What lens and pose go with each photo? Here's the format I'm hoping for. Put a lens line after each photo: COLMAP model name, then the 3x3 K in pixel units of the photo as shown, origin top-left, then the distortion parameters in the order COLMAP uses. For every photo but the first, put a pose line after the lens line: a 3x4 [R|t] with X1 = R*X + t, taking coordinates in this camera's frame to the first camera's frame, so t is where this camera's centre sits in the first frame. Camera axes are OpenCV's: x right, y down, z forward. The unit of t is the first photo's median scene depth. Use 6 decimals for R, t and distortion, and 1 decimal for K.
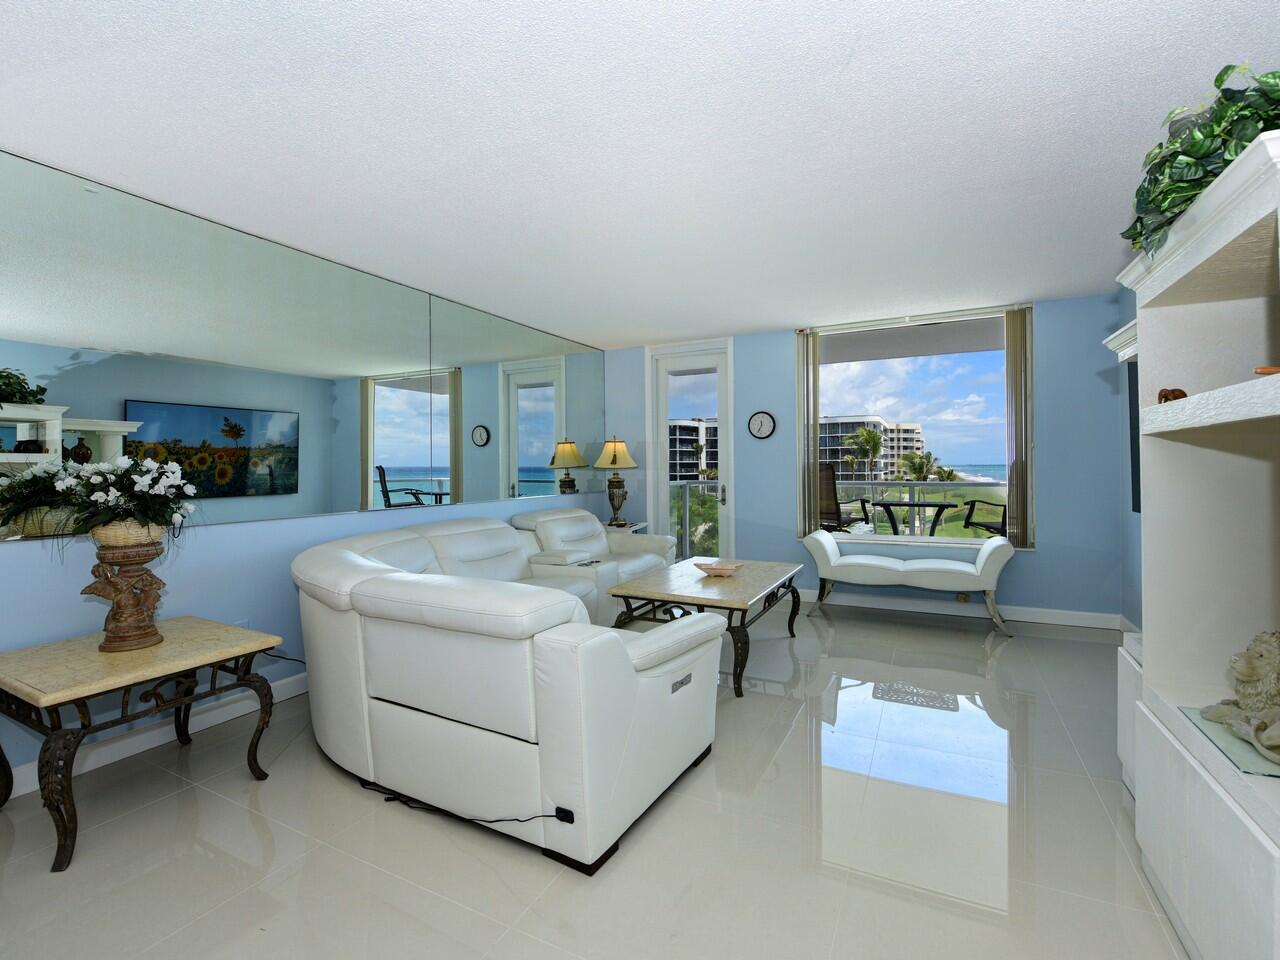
lens RADIAL K [[580.7, 0, 636.6], [0, 580.7, 466.4], [0, 0, 1]] dist [-0.023181, -0.000016]
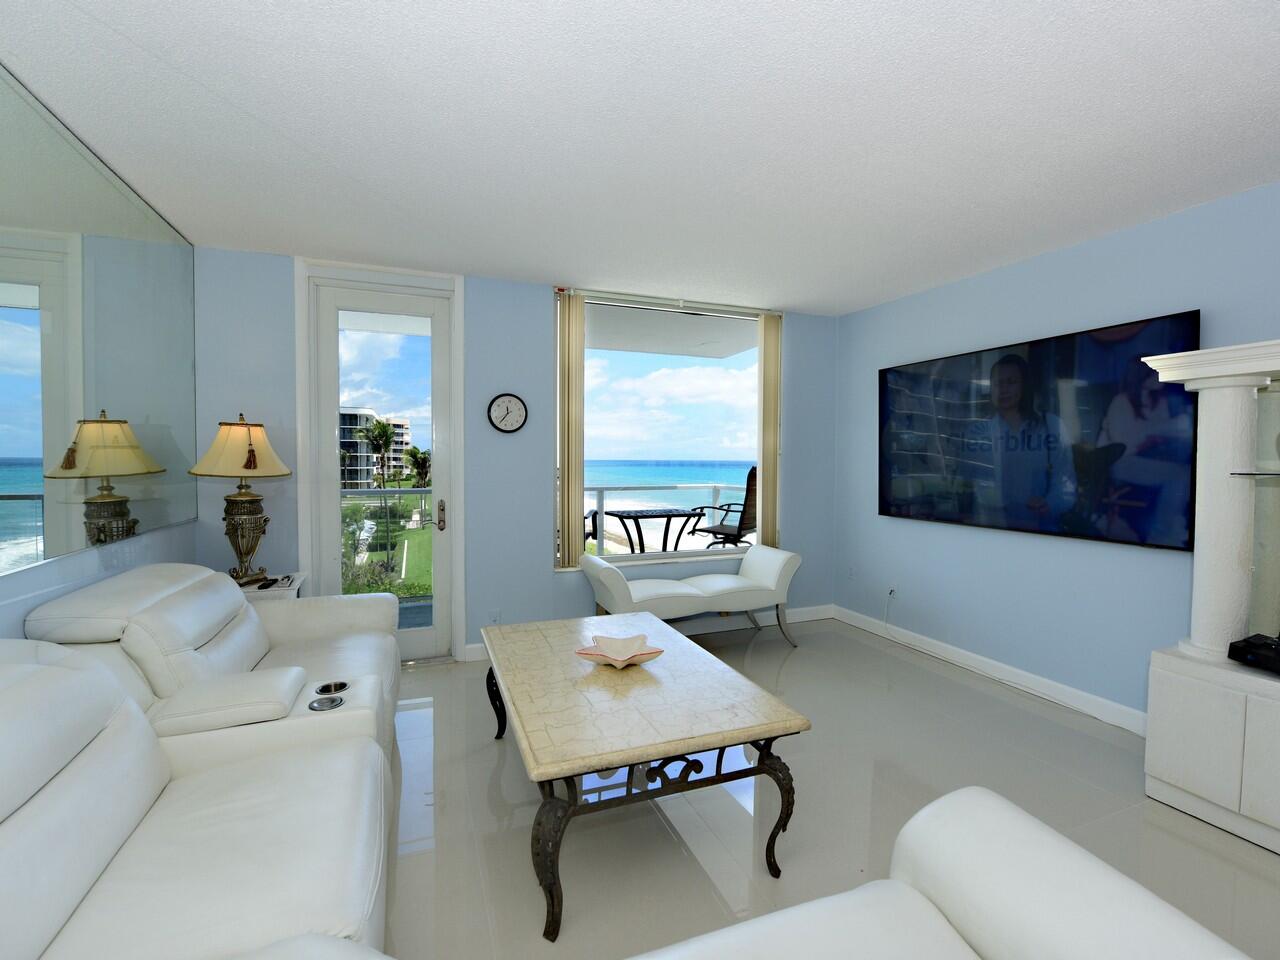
lens RADIAL K [[580.7, 0, 652.9], [0, 580.7, 480.5], [0, 0, 1]] dist [-0.023181, -0.000016]
pose [[0.654362, -0.014595, 0.756041, -0.185859], [-0.010284, 0.999549, 0.028197, -0.010716], [-0.756111, -0.026226, 0.653917, 0.381151]]
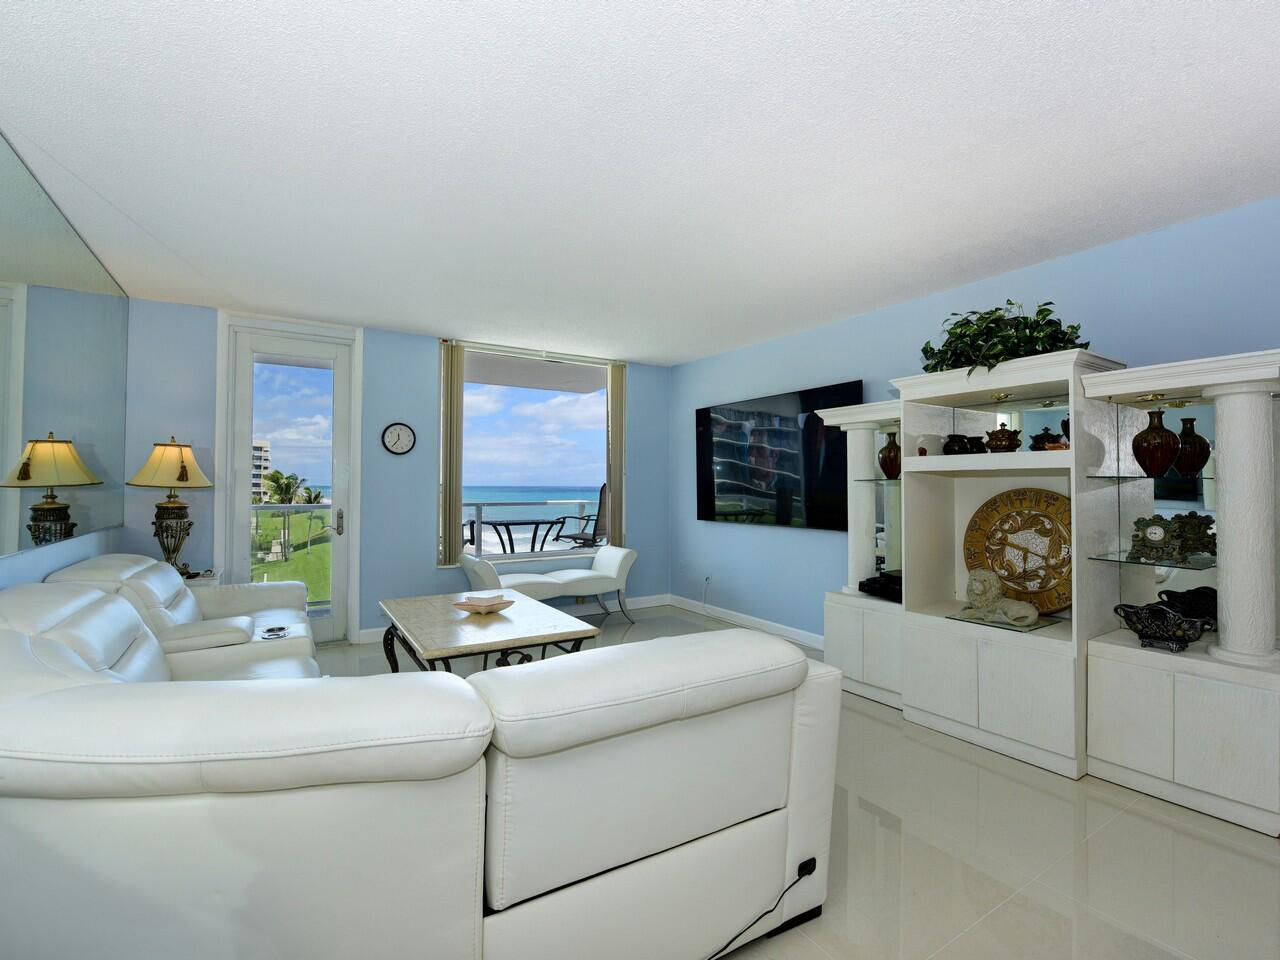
lens RADIAL K [[580.7, 0, 647.5], [0, 580.7, 476.1], [0, 0, 1]] dist [-0.023181, -0.000016]
pose [[0.506812, 0.025351, 0.861684, -0.314030], [-0.007715, 0.999661, -0.024872, 0.002803], [-0.862022, 0.005957, 0.506835, 0.228581]]
